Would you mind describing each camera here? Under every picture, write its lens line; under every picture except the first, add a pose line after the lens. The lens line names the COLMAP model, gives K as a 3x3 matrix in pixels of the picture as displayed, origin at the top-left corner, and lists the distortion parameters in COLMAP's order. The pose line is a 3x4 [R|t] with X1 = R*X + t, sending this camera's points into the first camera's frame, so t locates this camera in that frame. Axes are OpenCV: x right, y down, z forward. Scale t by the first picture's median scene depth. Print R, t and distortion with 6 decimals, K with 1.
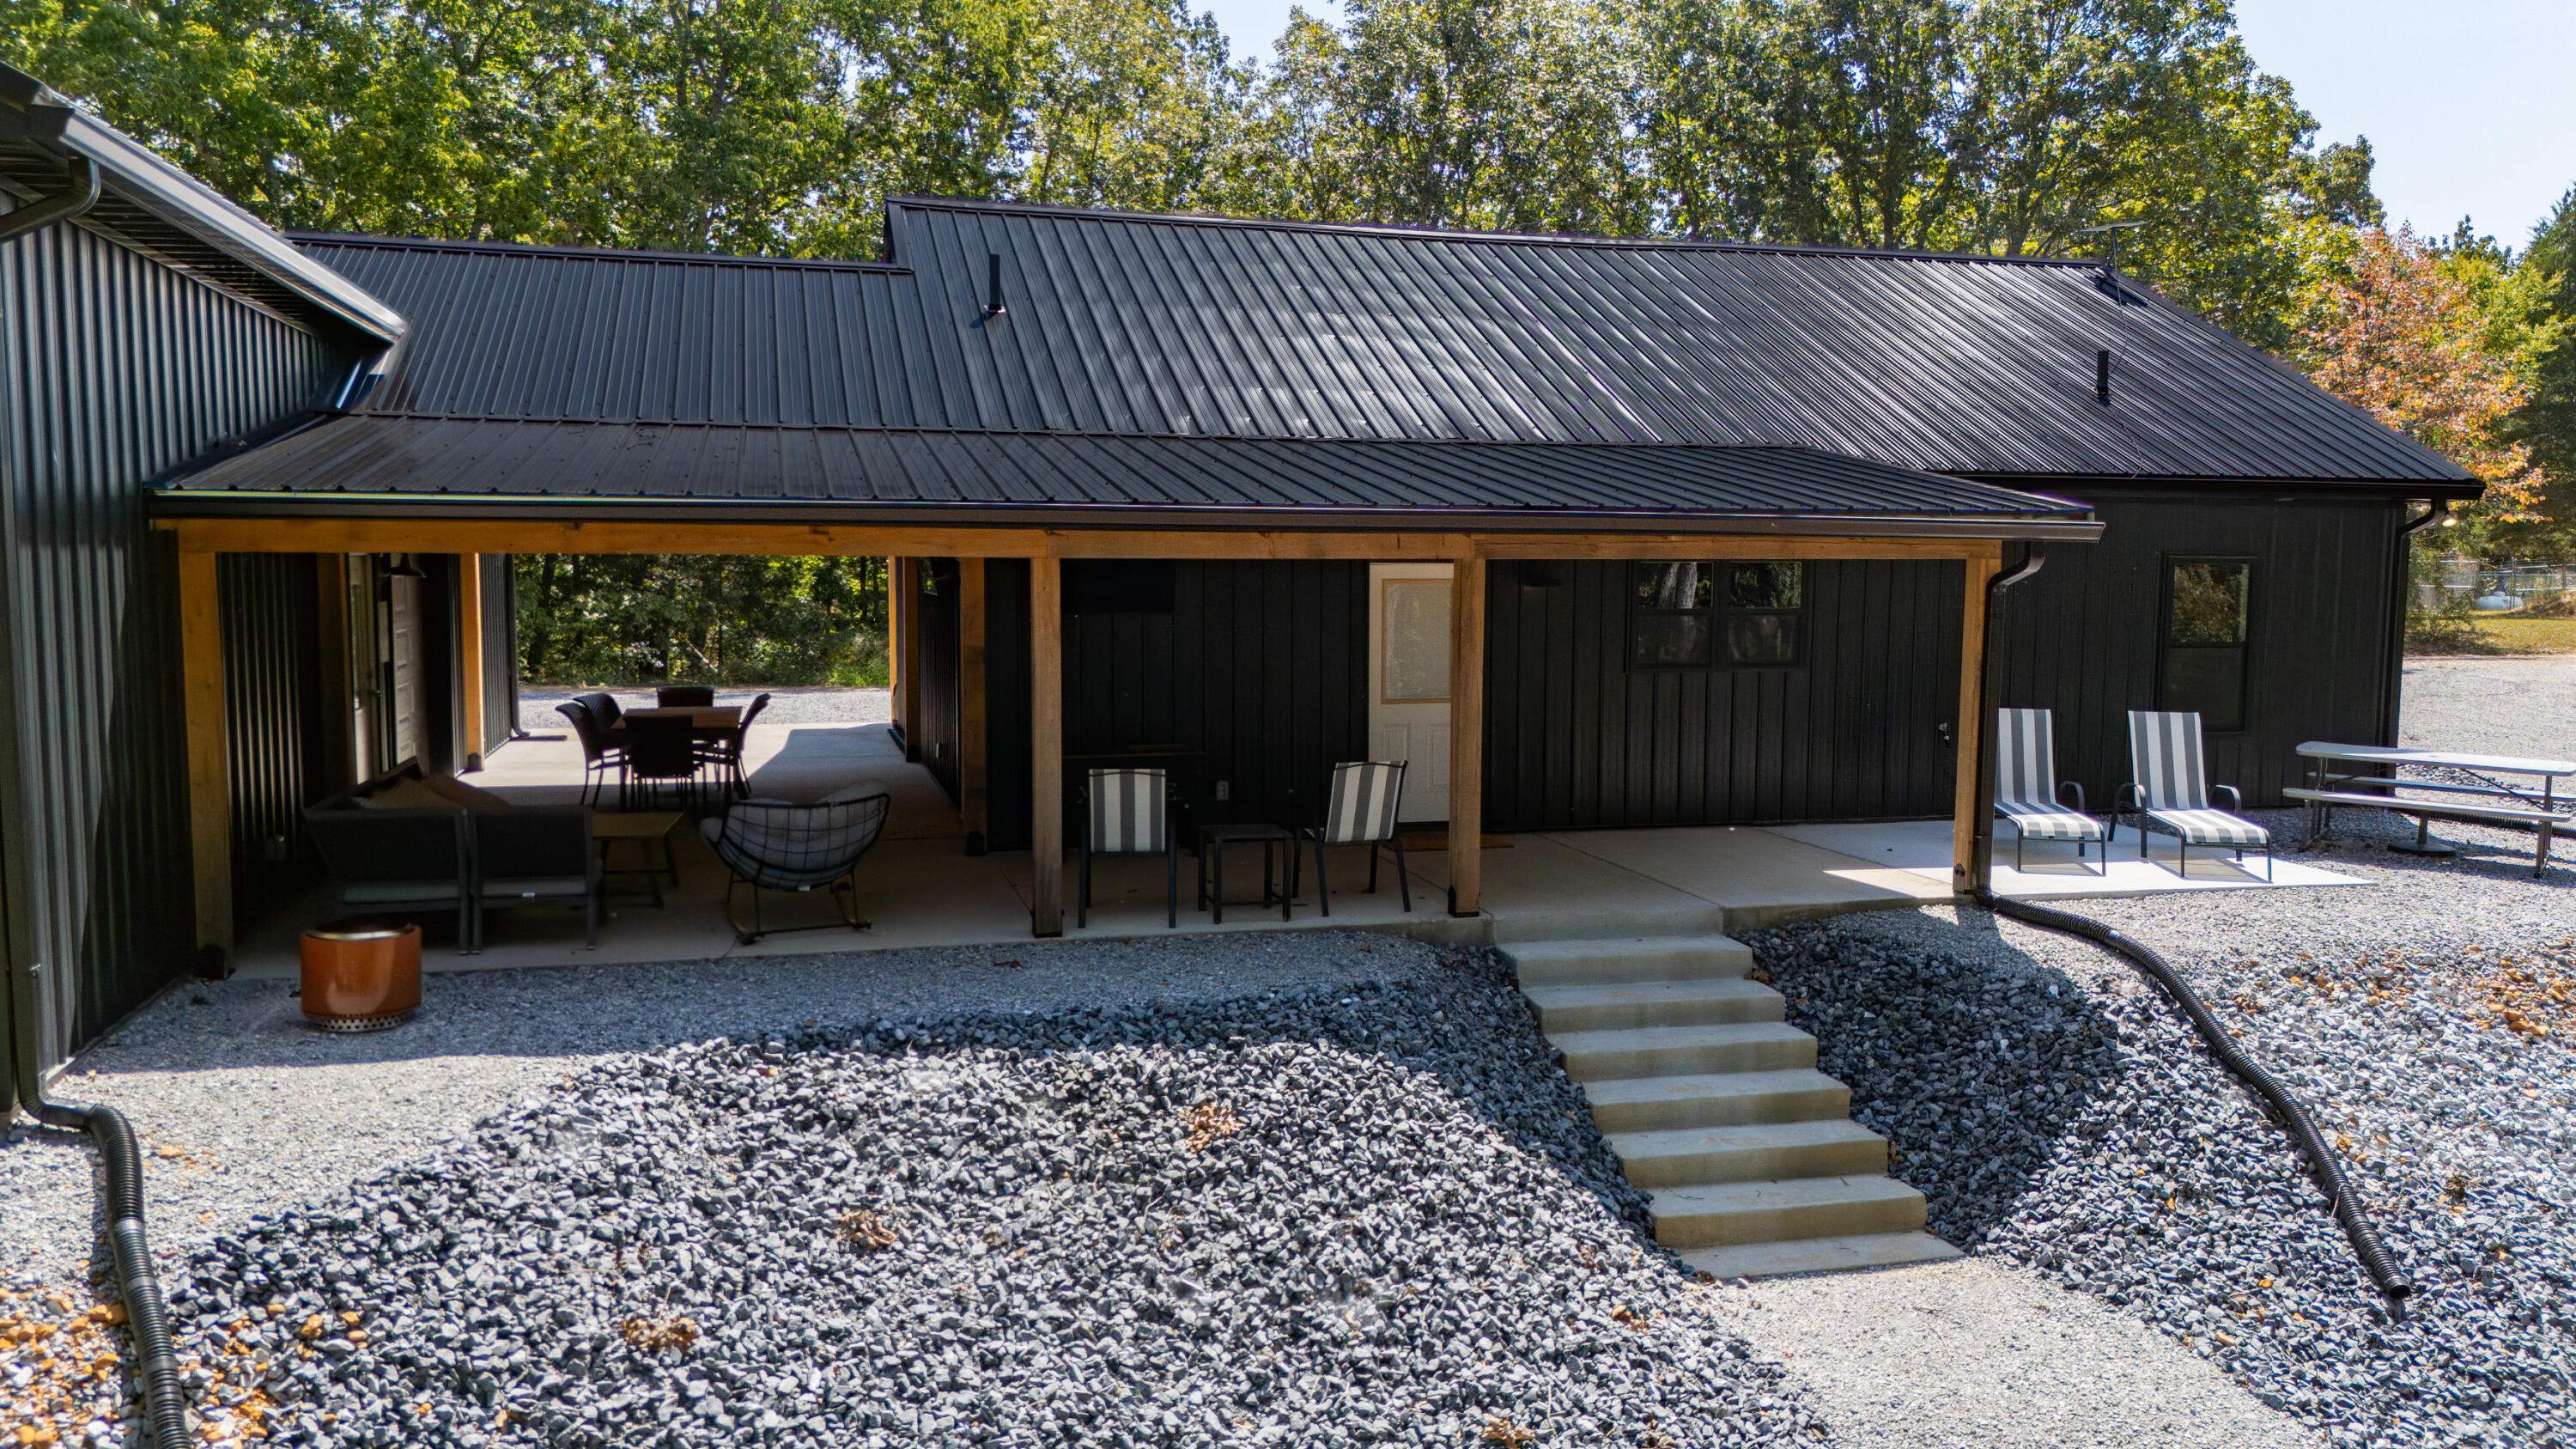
lens RADIAL K [[1907.4, 0, 1302.8], [0, 1907.4, 724.0], [0, 0, 1]] dist [0.069425, -0.079554]
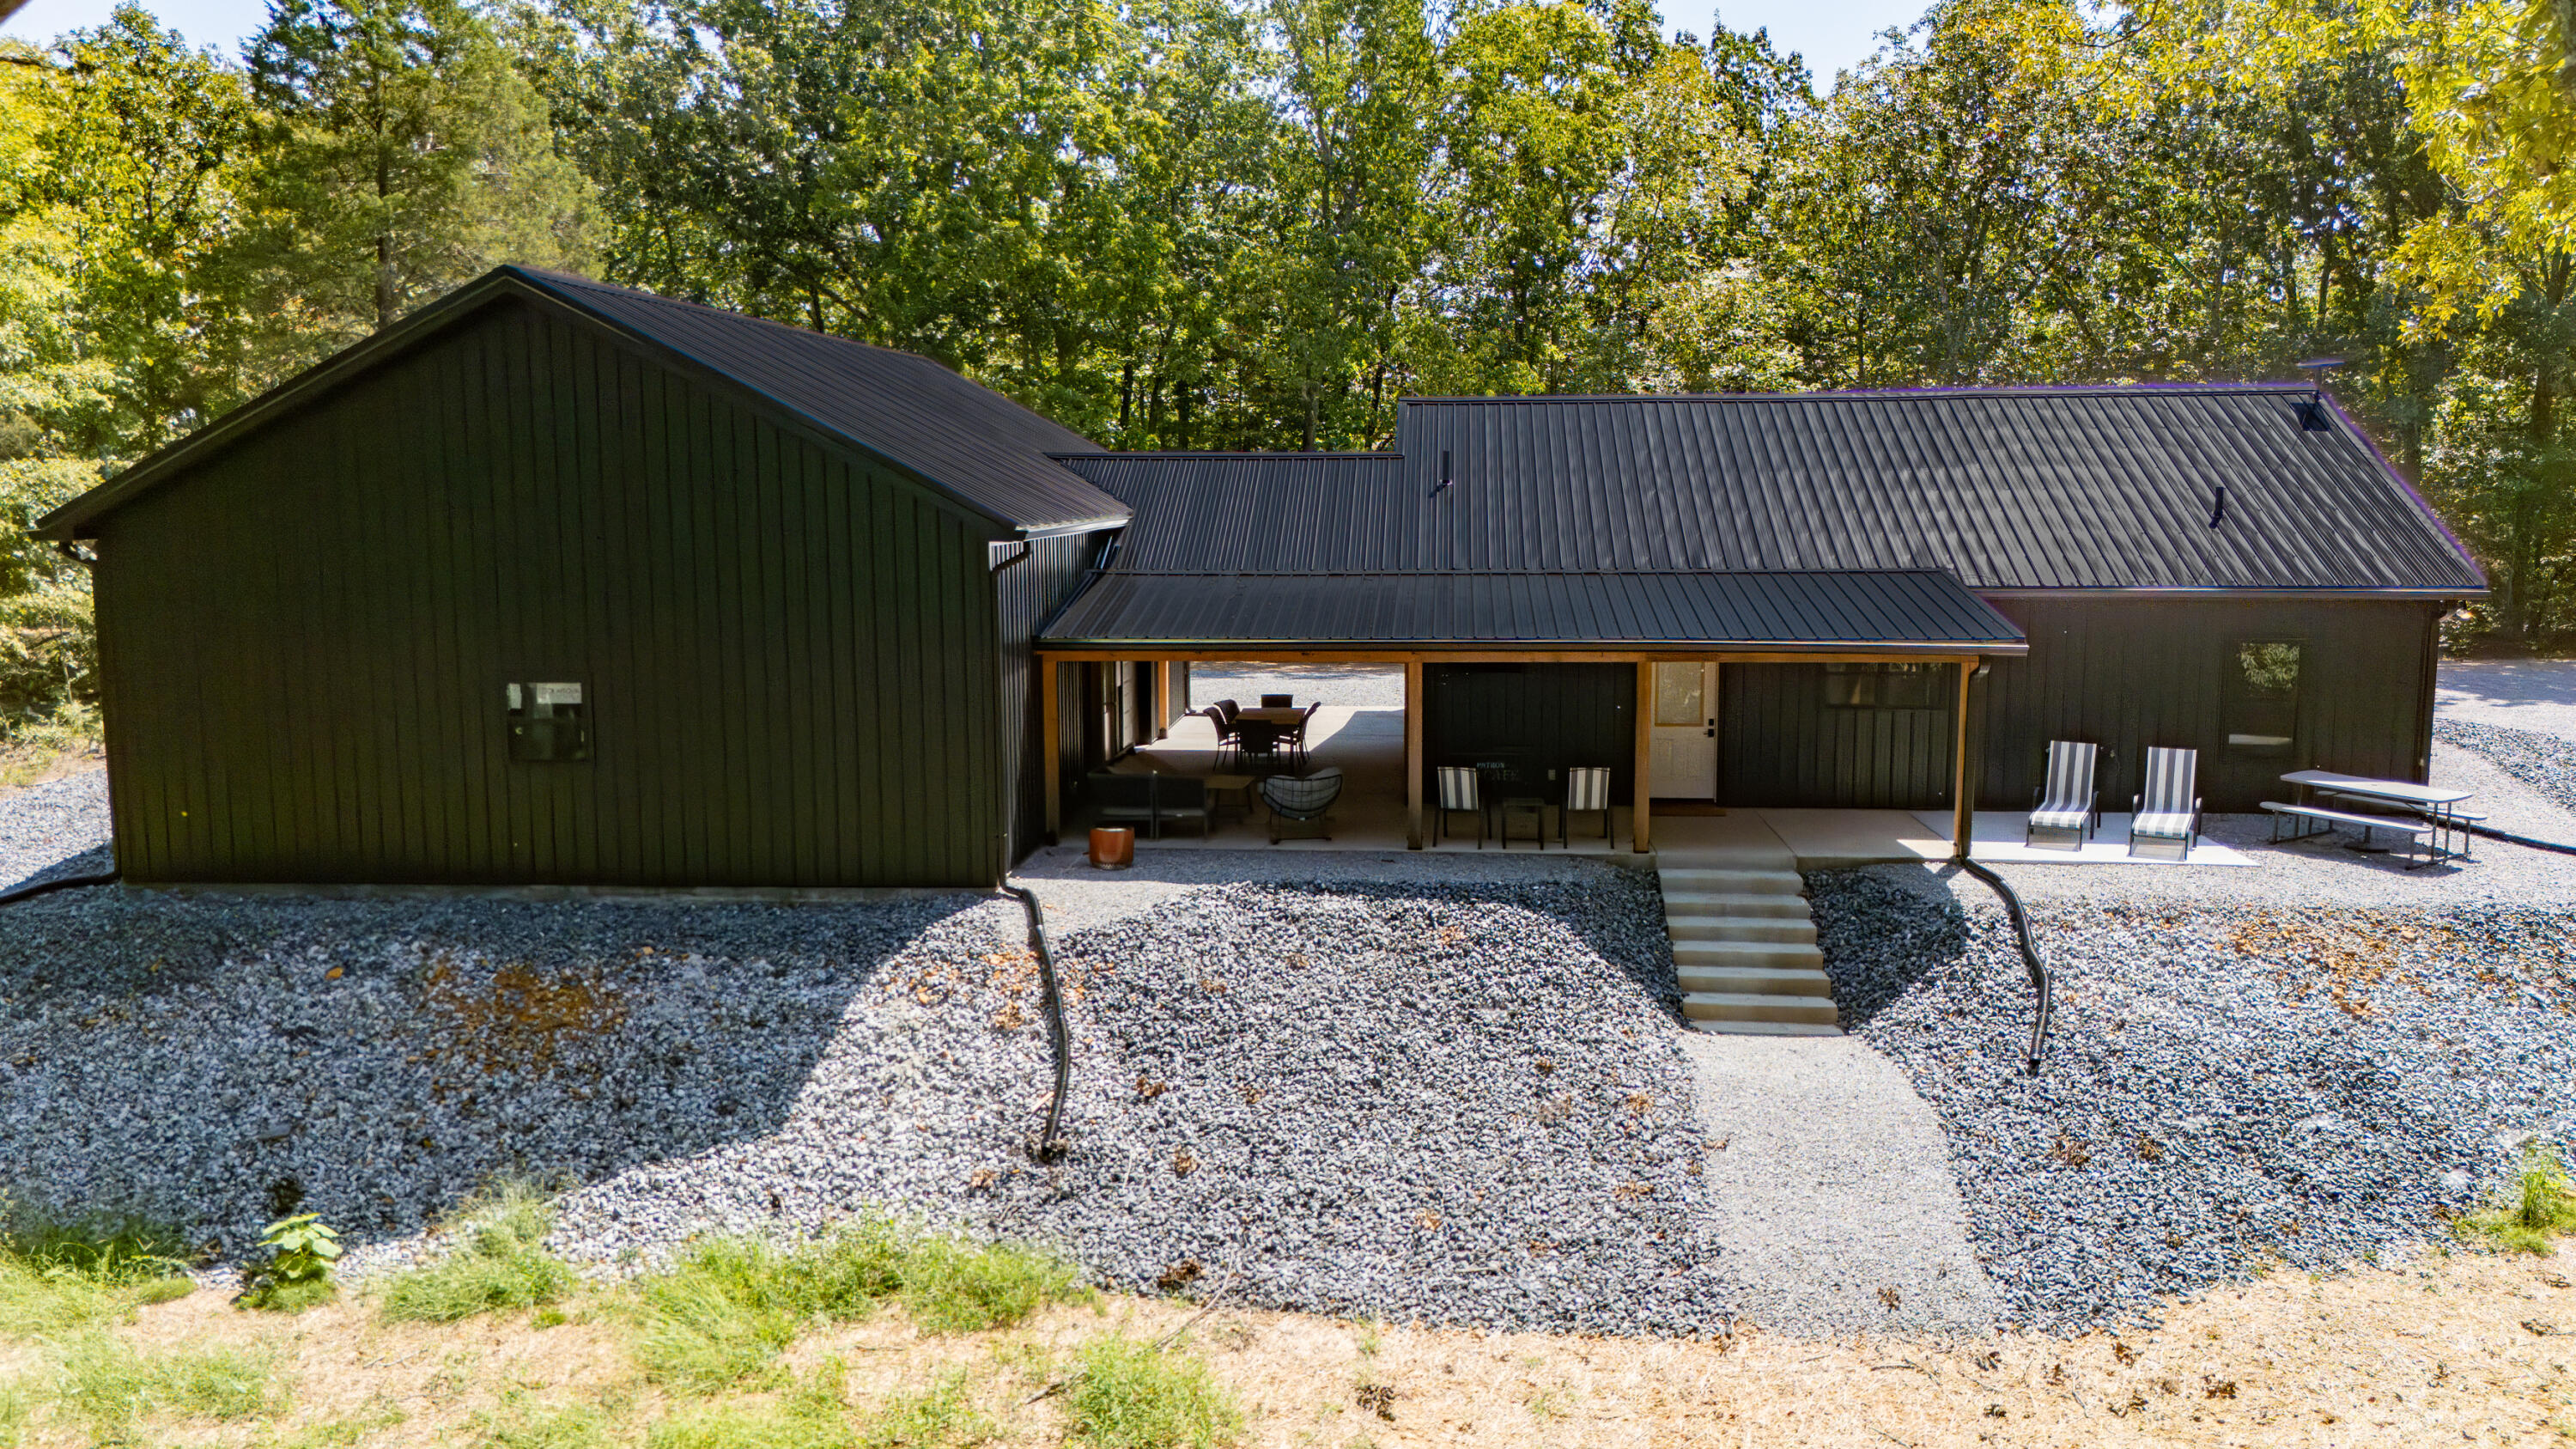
lens RADIAL K [[1907.4, 0, 1302.8], [0, 1907.4, 724.0], [0, 0, 1]] dist [0.069425, -0.079554]
pose [[0.942572, 0.034095, -0.332258, 0.518406], [-0.022611, 0.999008, 0.038367, -0.118019], [0.333236, -0.028651, 0.942408, -1.150317]]
